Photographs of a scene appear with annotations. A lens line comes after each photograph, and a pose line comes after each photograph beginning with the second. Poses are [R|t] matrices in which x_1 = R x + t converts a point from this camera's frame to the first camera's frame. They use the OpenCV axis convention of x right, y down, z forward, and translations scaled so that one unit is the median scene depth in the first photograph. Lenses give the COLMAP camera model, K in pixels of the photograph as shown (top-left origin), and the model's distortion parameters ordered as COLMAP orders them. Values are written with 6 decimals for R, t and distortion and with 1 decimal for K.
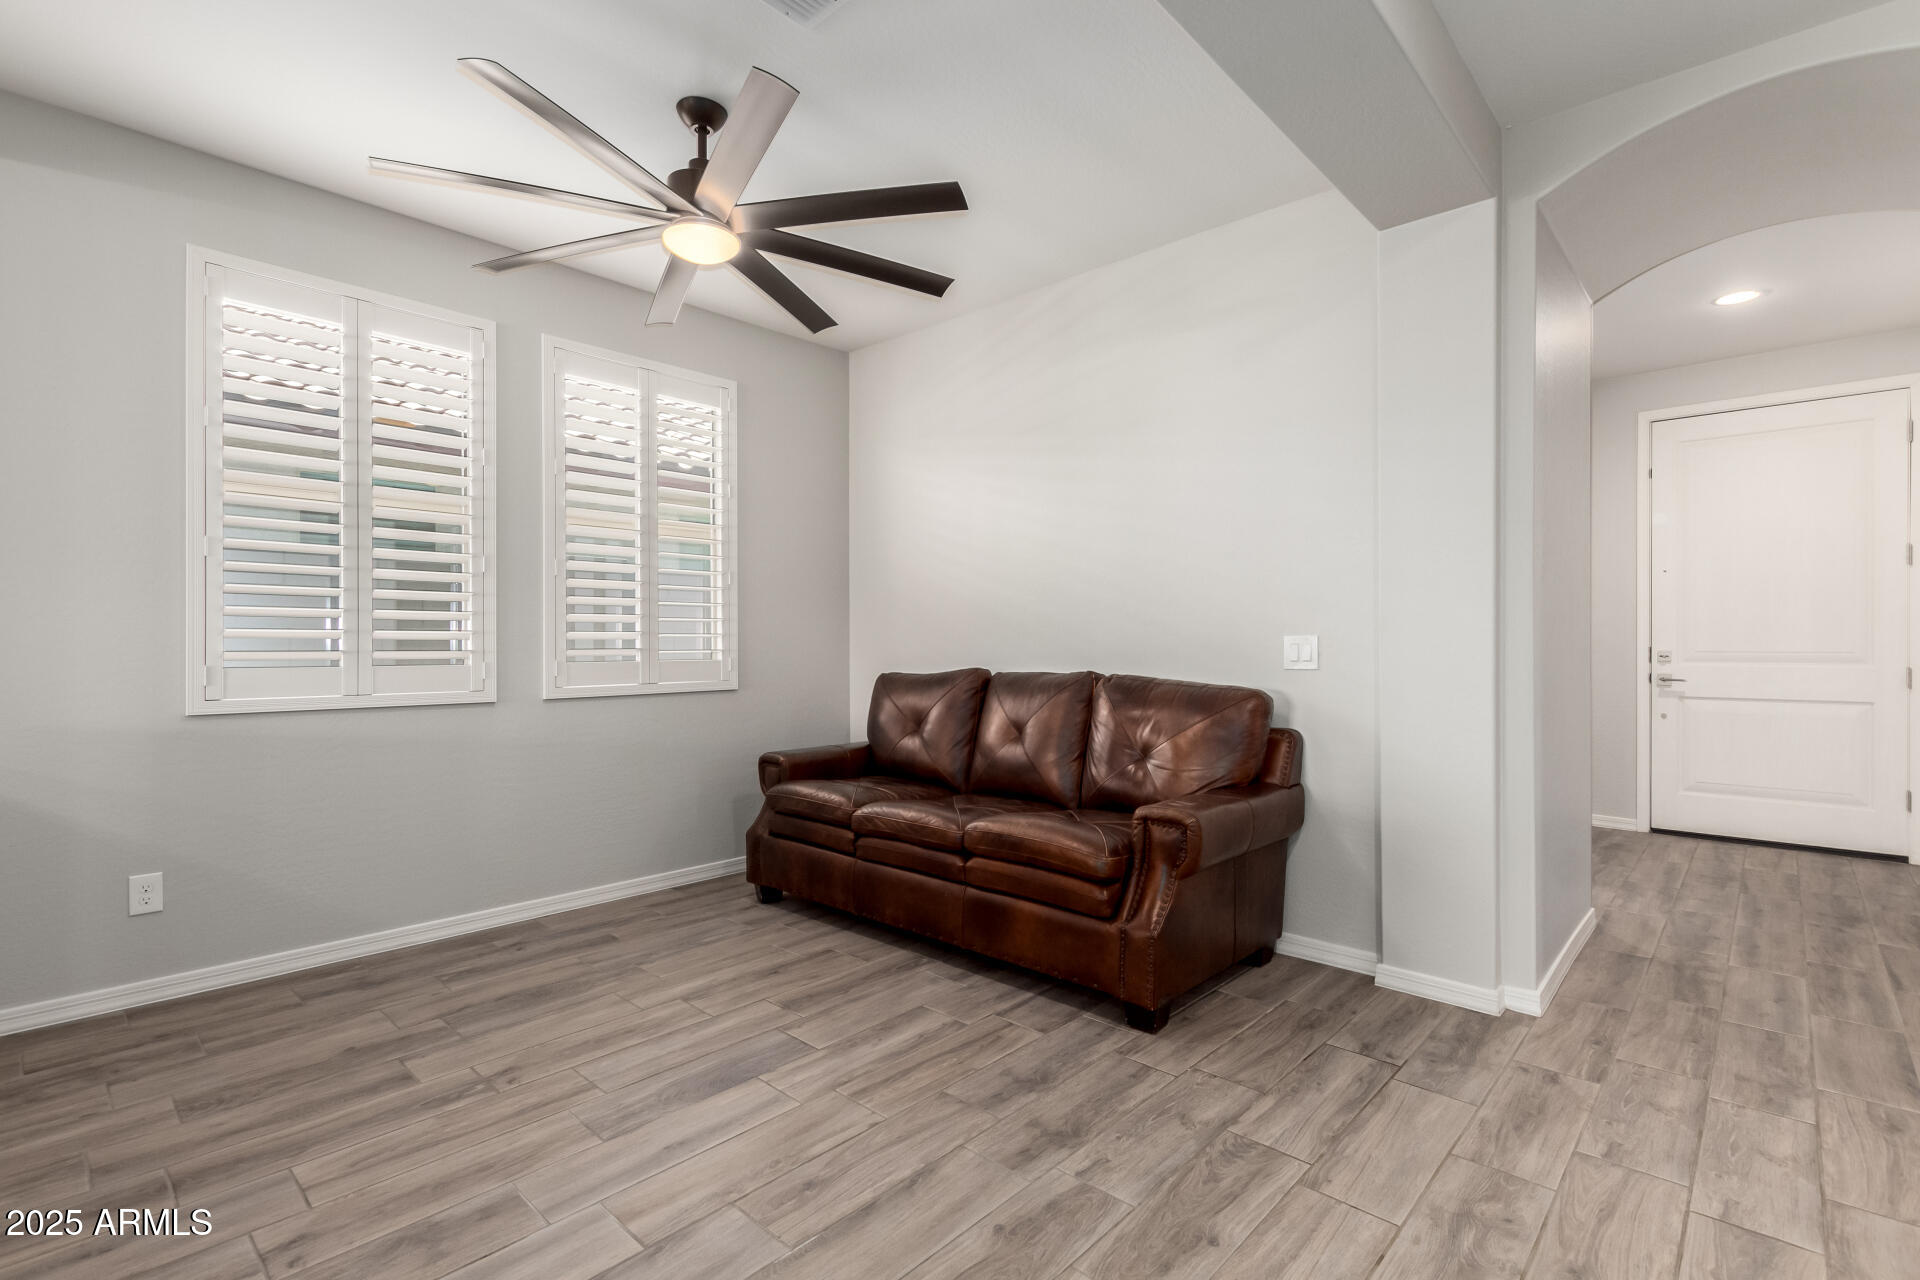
lens RADIAL K [[883.1, 0, 960.0], [0, 883.1, 640.0], [0, 0, 1]] dist [0.001694, -0.001507]
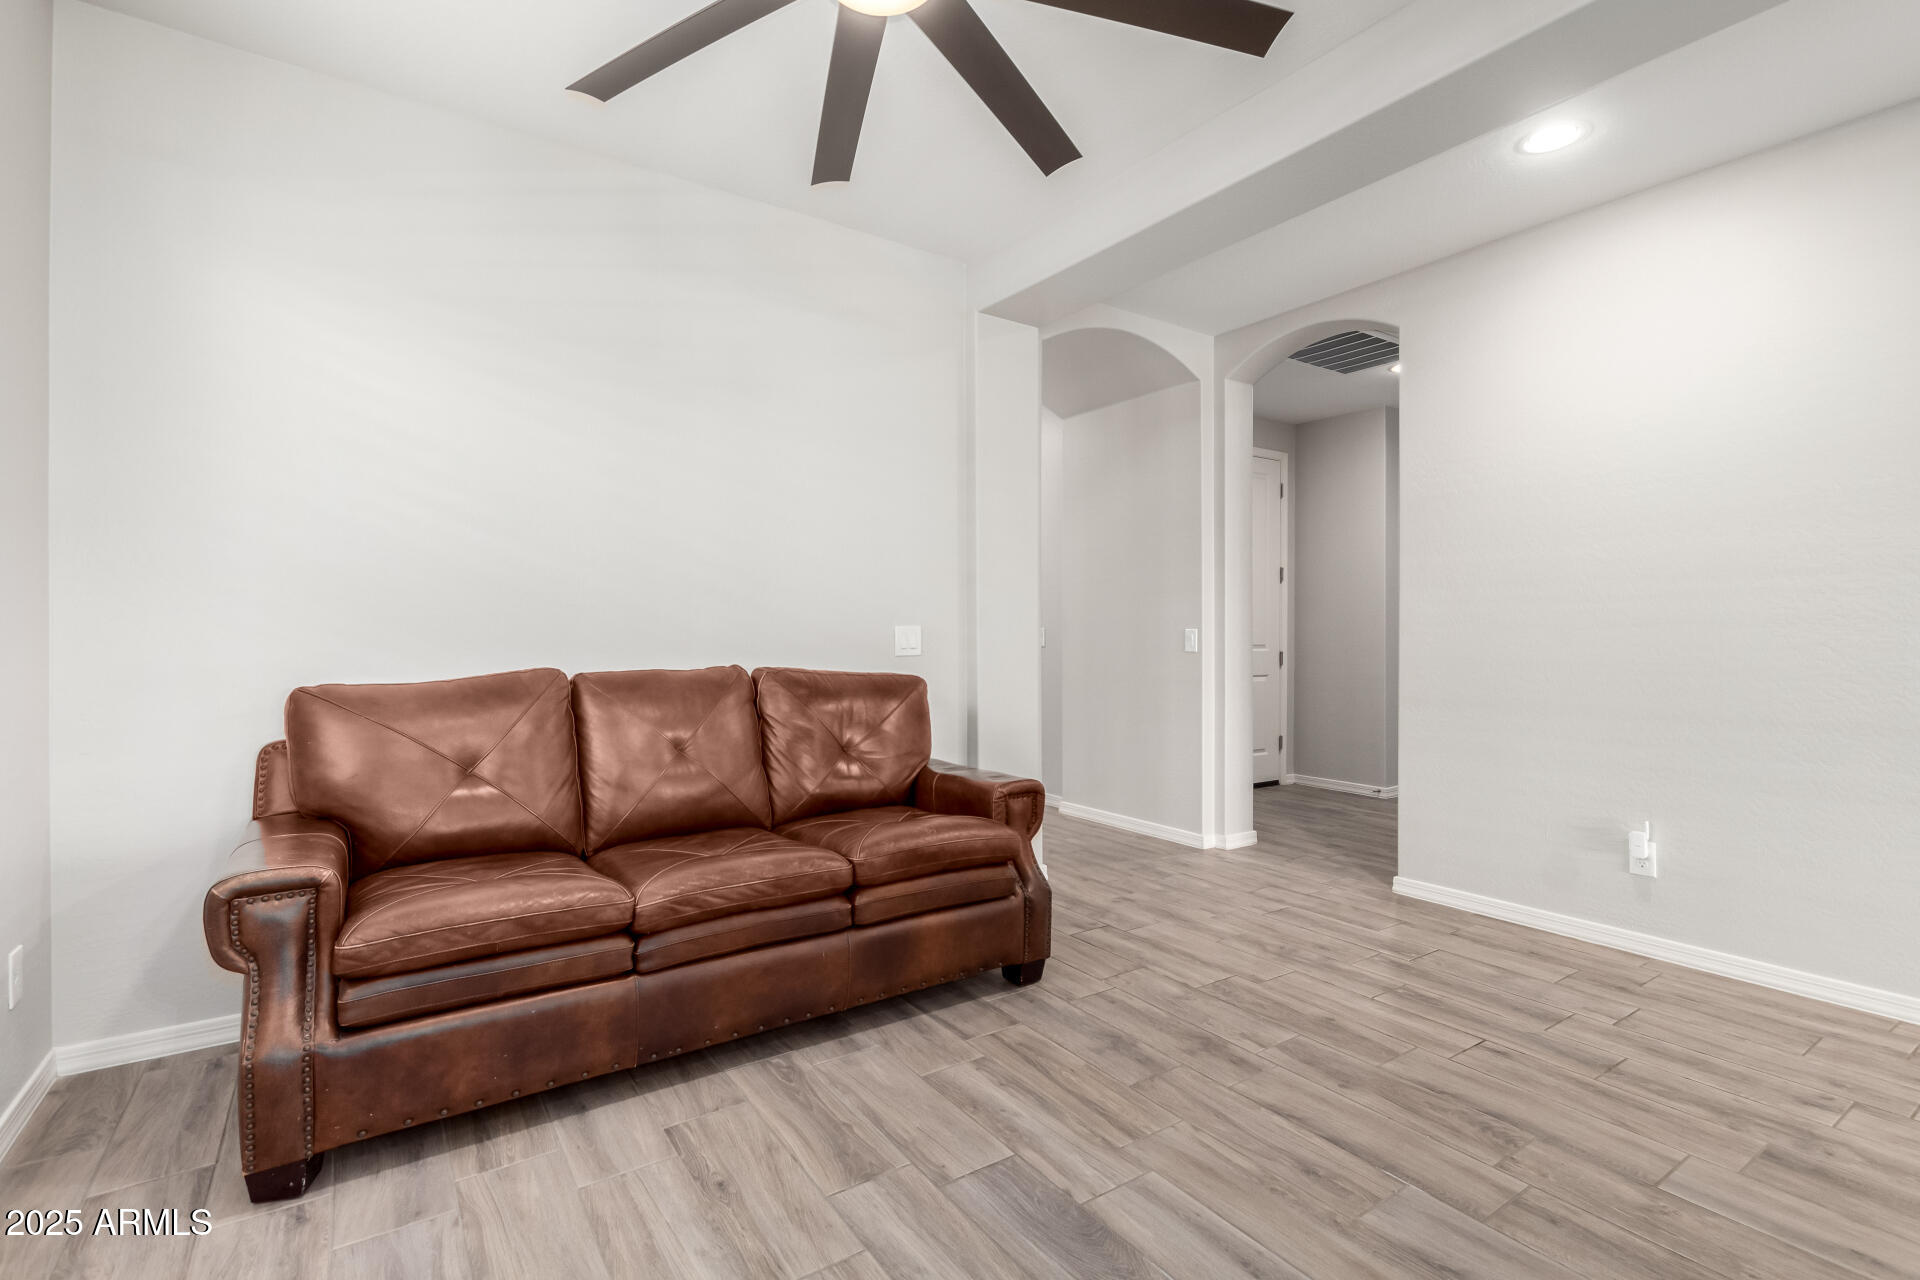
lens RADIAL K [[890.6, 0, 967.2], [0, 890.6, 642.6], [0, 0, 1]] dist [0.000275, -0.001088]
pose [[0.217355, -0.011673, 0.976023, -0.903278], [-0.007133, 0.999883, 0.013547, 0.000842], [-0.976067, -0.009907, 0.217246, 0.848071]]
